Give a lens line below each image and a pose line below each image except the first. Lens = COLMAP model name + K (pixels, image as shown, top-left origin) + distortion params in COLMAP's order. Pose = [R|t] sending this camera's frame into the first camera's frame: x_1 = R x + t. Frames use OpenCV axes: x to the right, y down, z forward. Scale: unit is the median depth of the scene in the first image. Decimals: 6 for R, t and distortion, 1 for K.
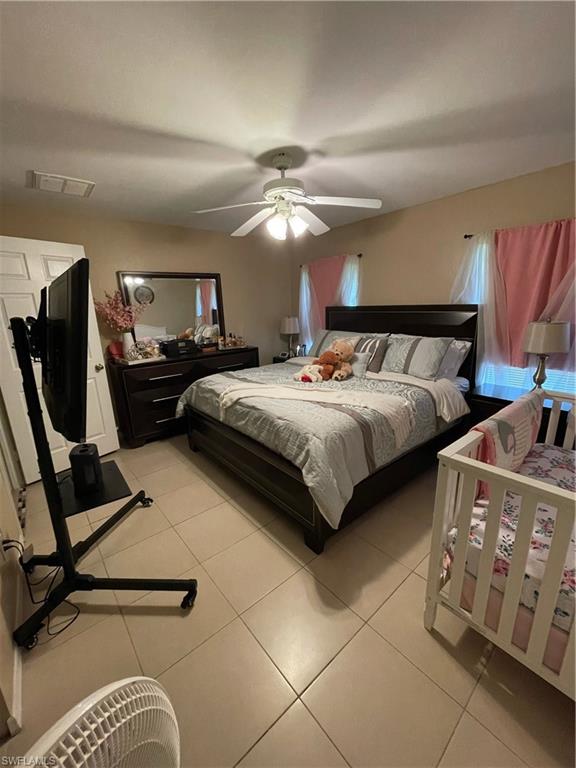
lens RADIAL K [[307.5, 0, 284.2], [0, 307.5, 383.8], [0, 0, 1]] dist [0.000965, 0.000193]
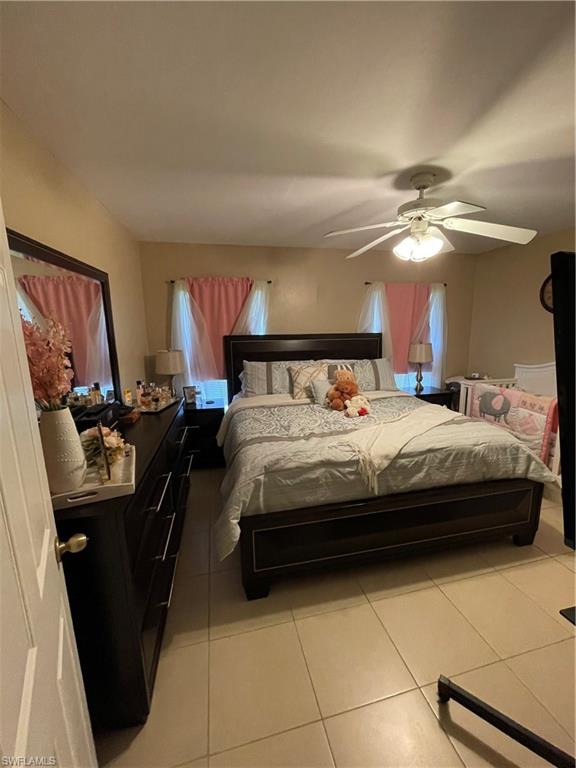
lens RADIAL K [[307.5, 0, 288.5], [0, 307.5, 385.1], [0, 0, 1]] dist [0.000965, 0.000193]
pose [[0.449935, -0.138642, 0.882234, -0.924605], [0.224864, 0.973636, 0.038326, -0.201036], [-0.864288, 0.181138, 0.469249, 0.854237]]
